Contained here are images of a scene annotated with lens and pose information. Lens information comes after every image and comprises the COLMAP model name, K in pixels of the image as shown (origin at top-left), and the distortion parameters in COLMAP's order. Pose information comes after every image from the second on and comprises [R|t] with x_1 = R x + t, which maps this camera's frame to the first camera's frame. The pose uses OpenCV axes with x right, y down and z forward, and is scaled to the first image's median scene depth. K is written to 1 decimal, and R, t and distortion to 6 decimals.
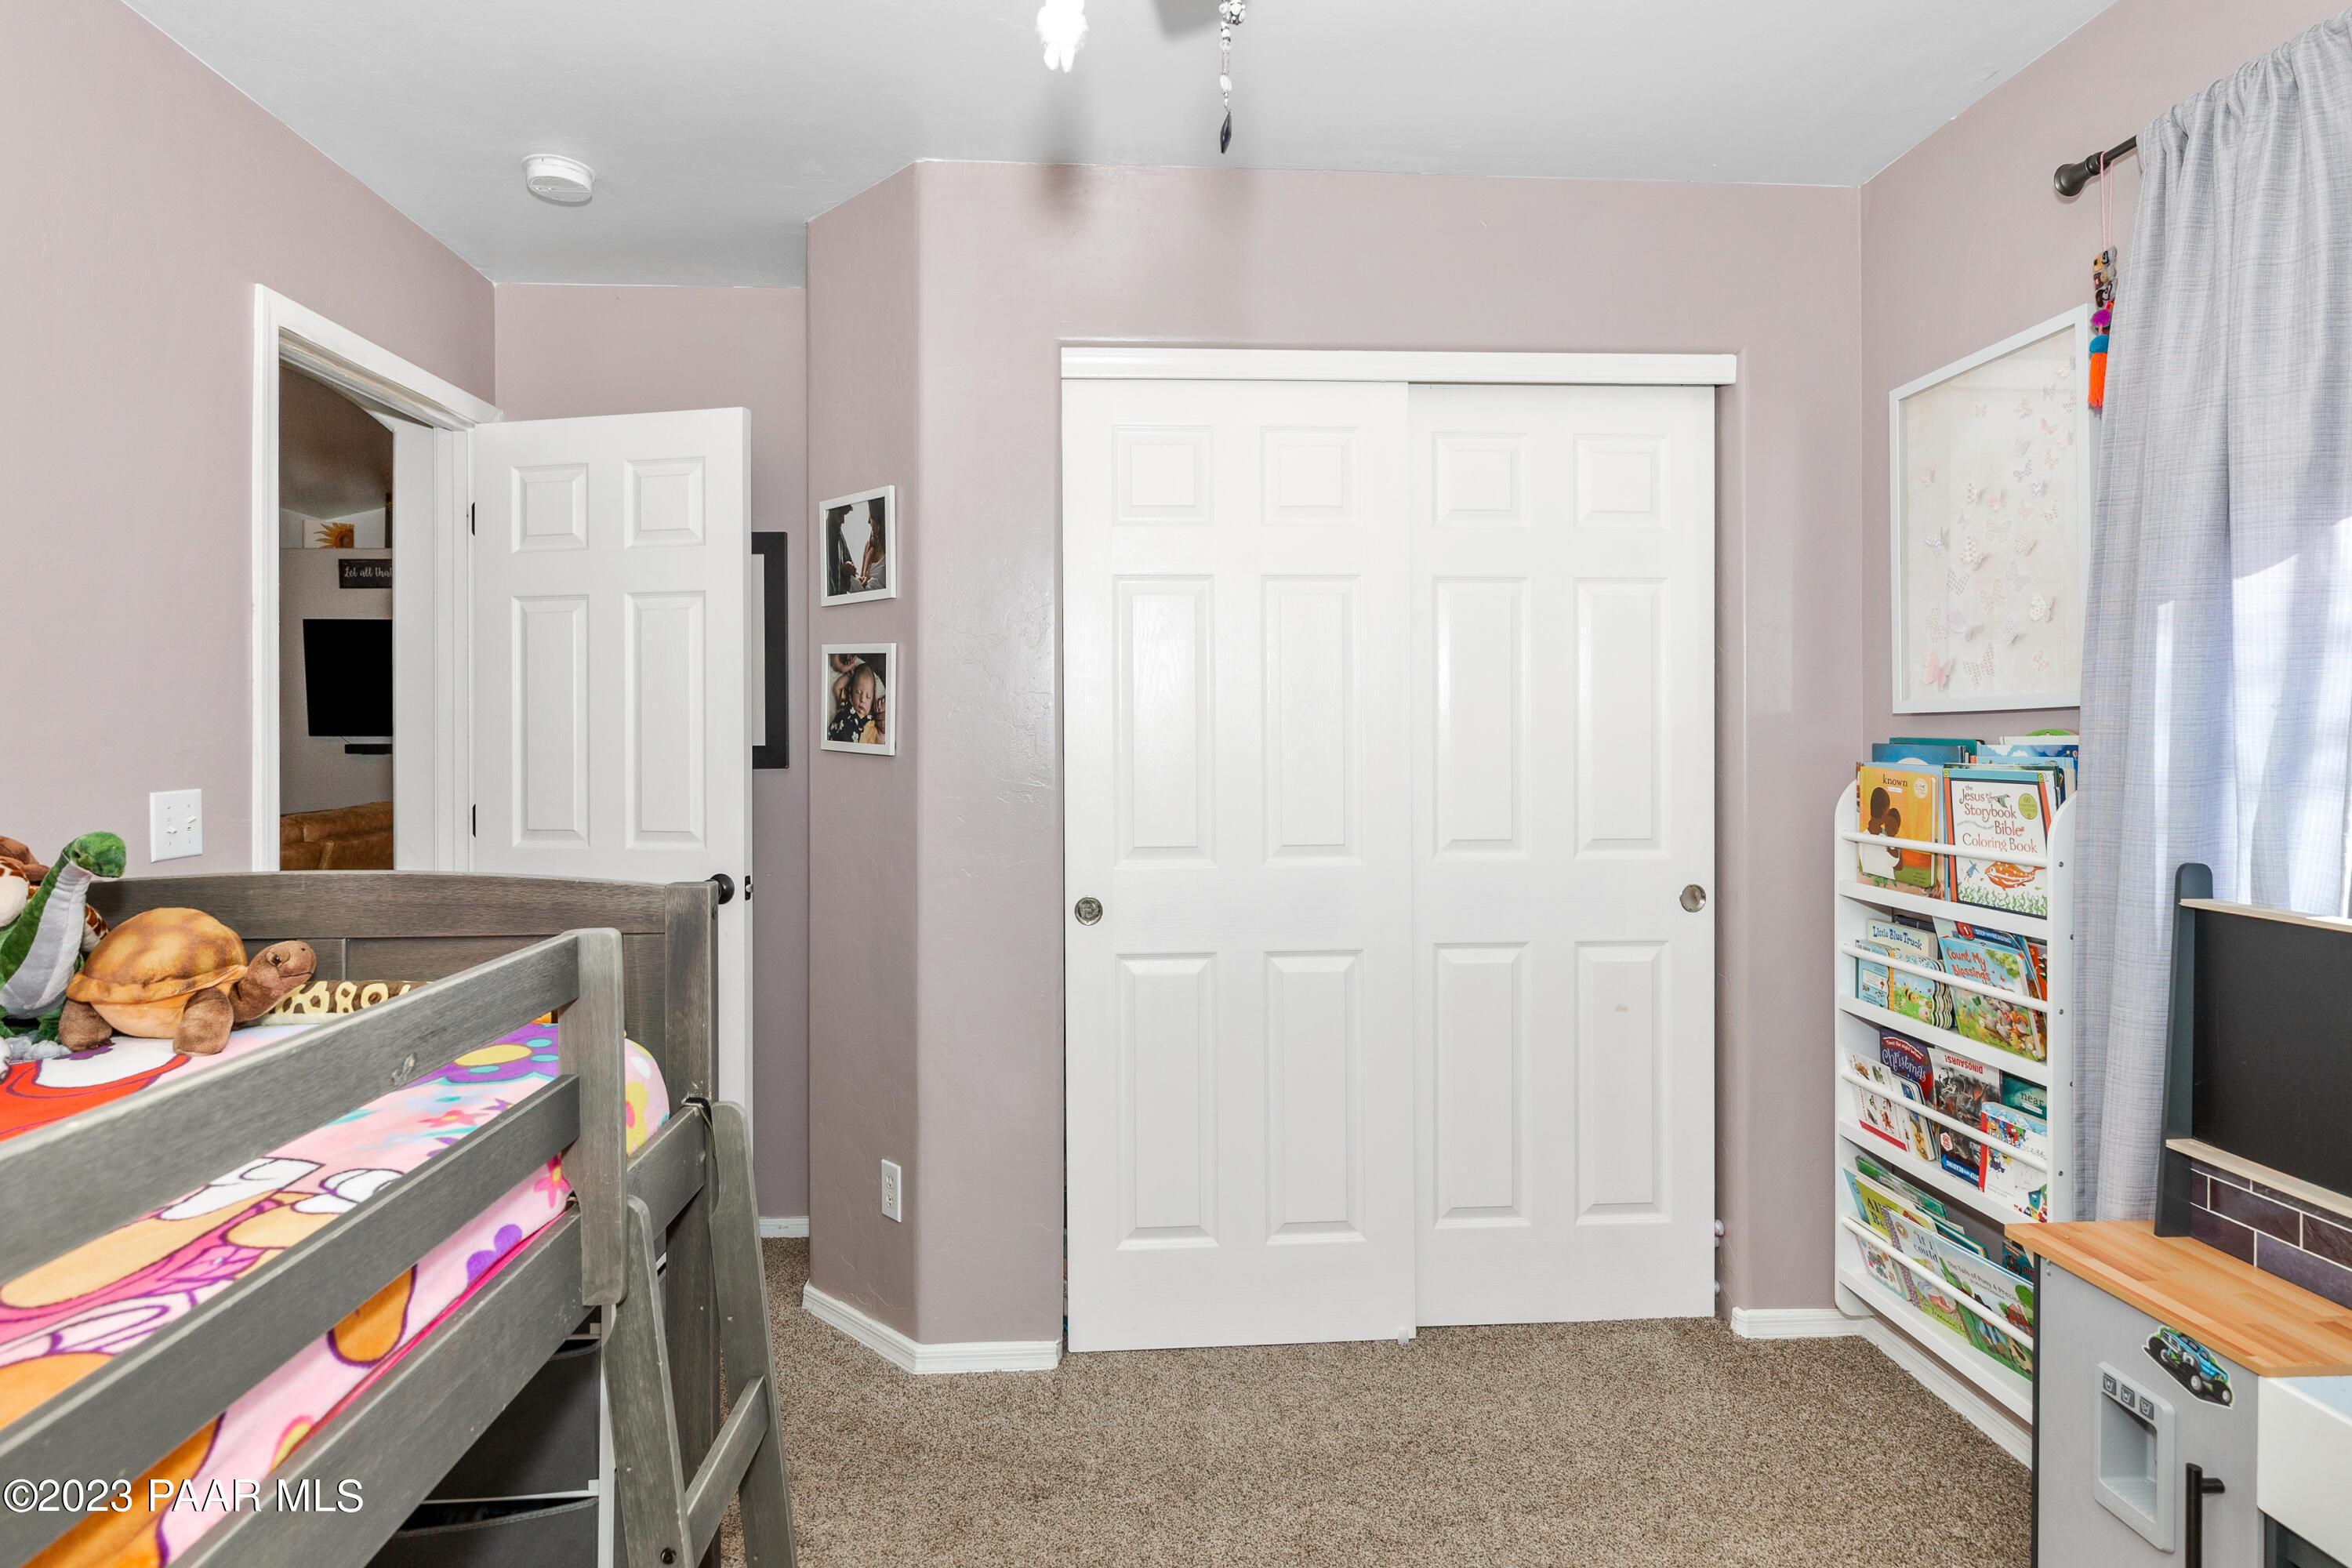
lens RADIAL K [[1169.0, 0, 1175.1], [0, 1169.0, 735.9], [0, 0, 1]] dist [0.002028, 0.001538]
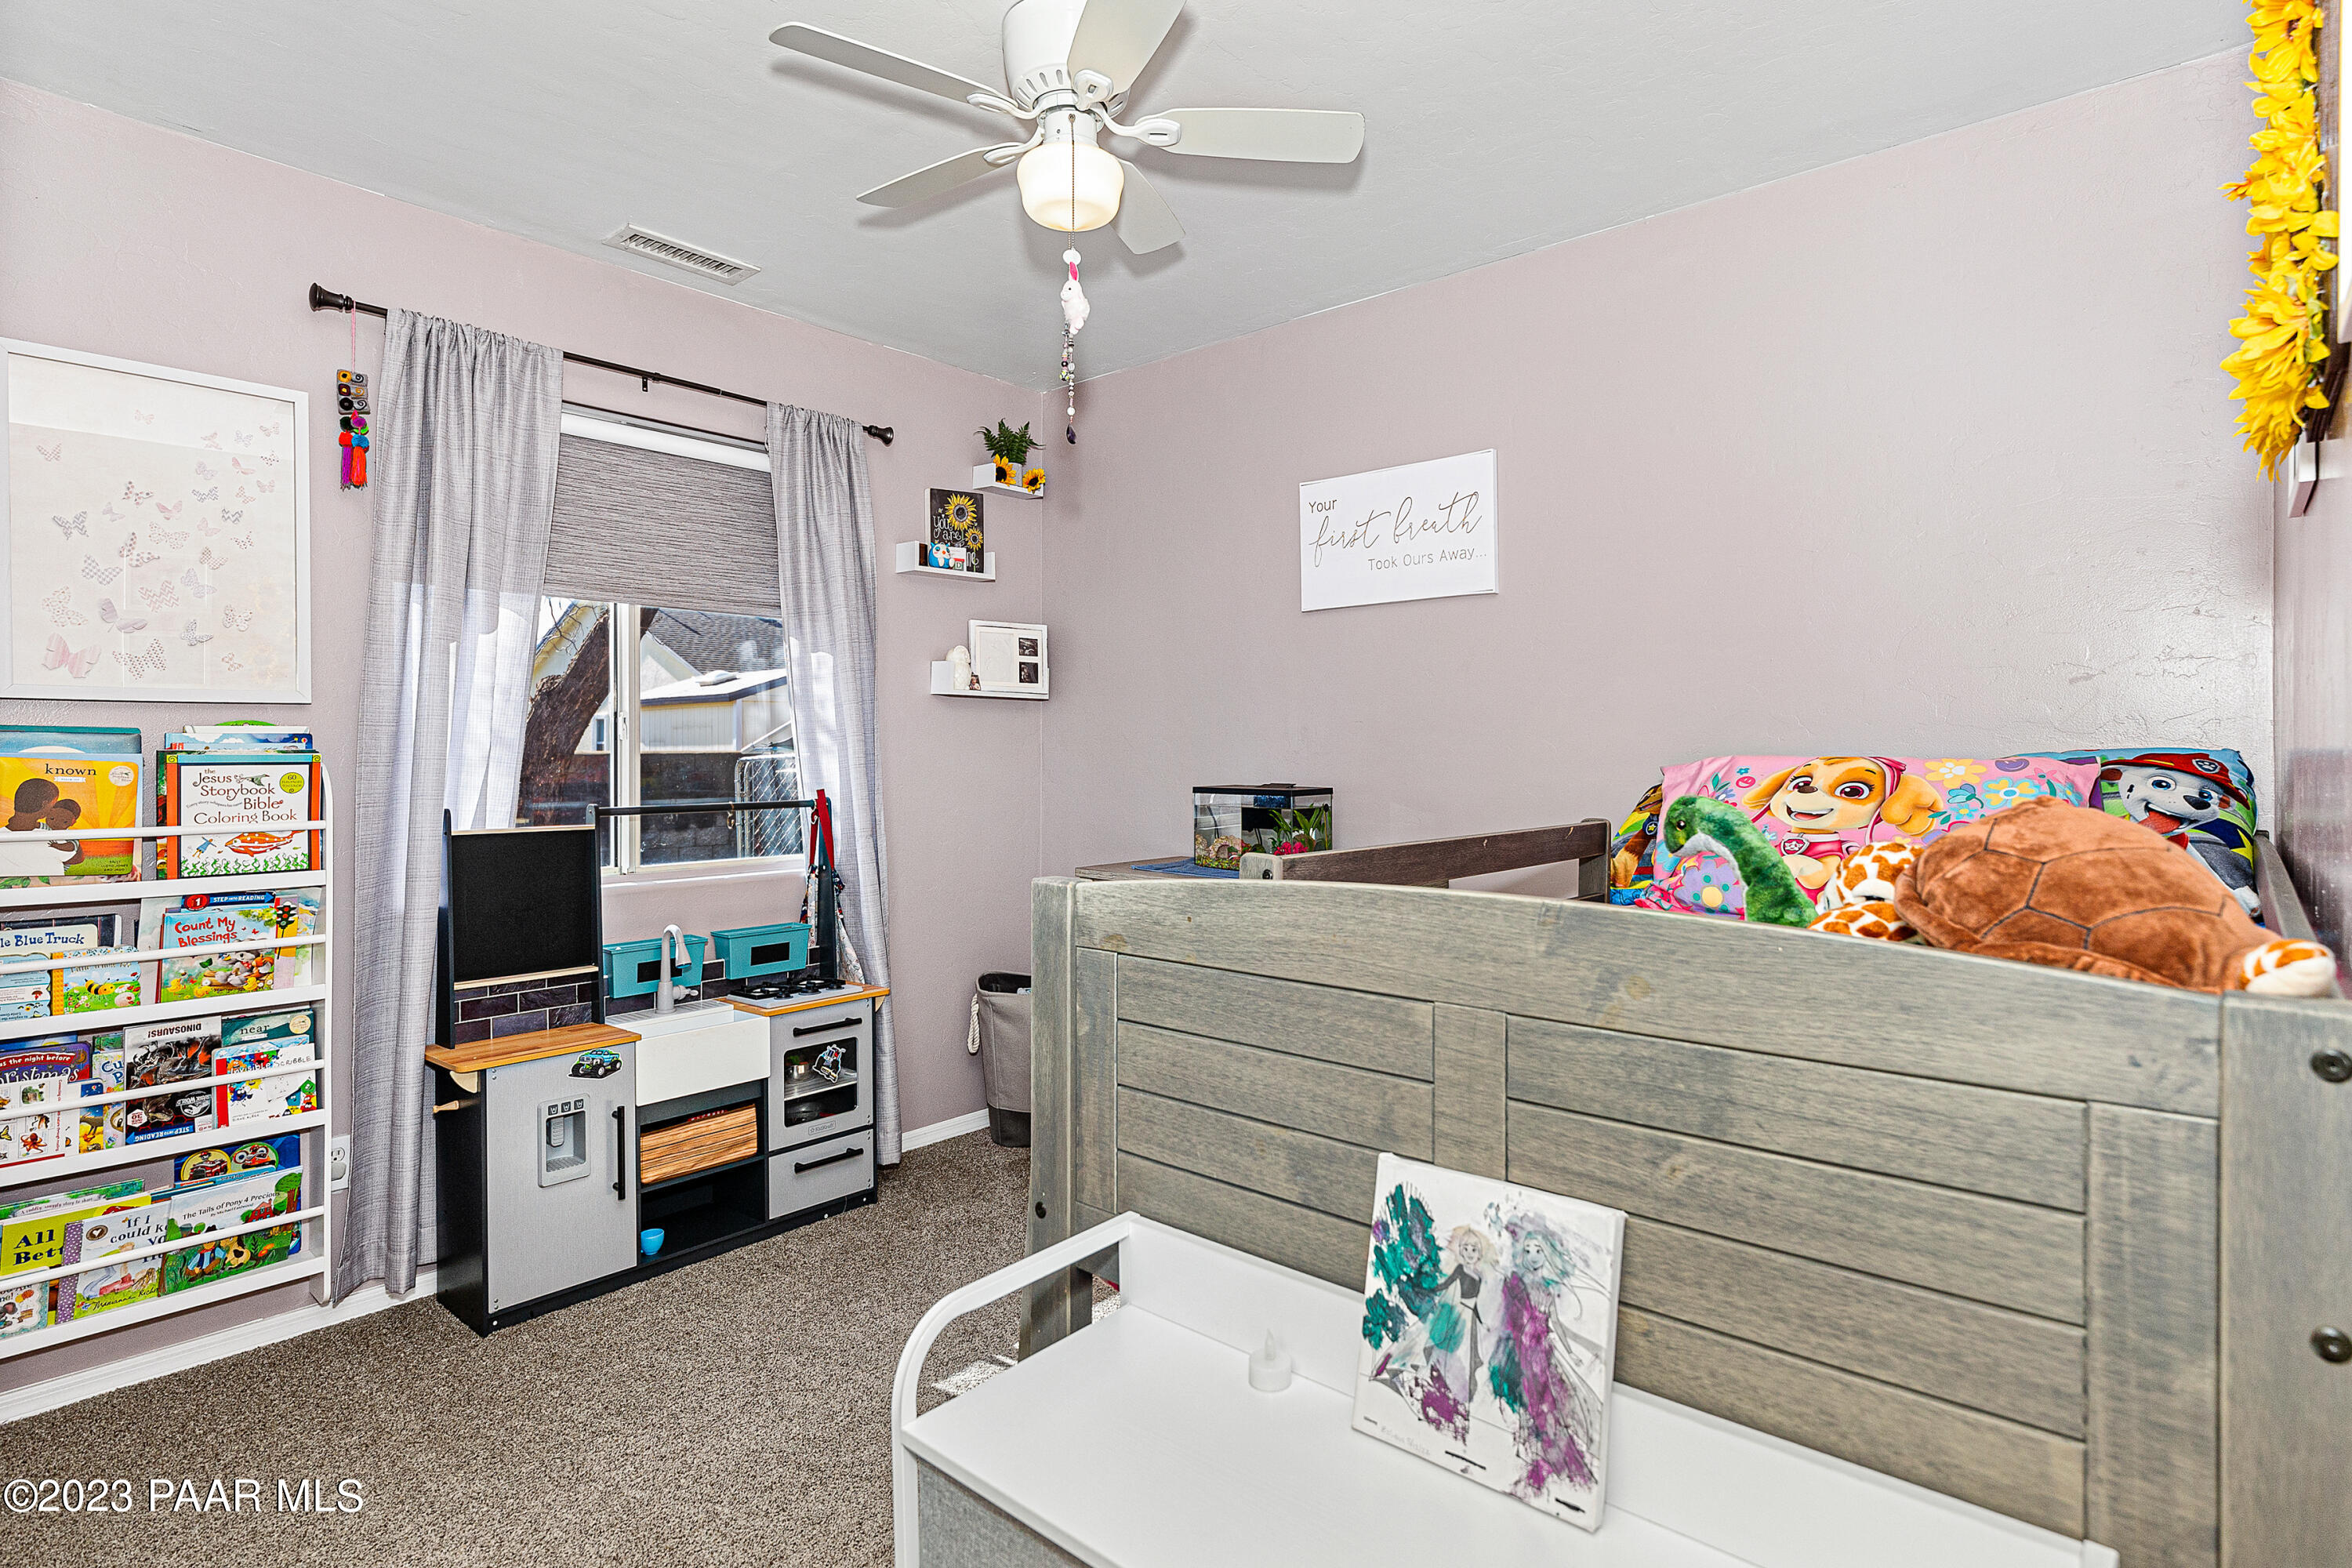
lens RADIAL K [[1169.0, 0, 1176.6], [0, 1169.0, 766.6], [0, 0, 1]] dist [0.002028, 0.001538]
pose [[-0.710511, -0.004532, 0.703672, -0.768705], [0.002375, 0.999958, 0.008839, 0.032987], [-0.703682, 0.007951, -0.710470, 1.167932]]
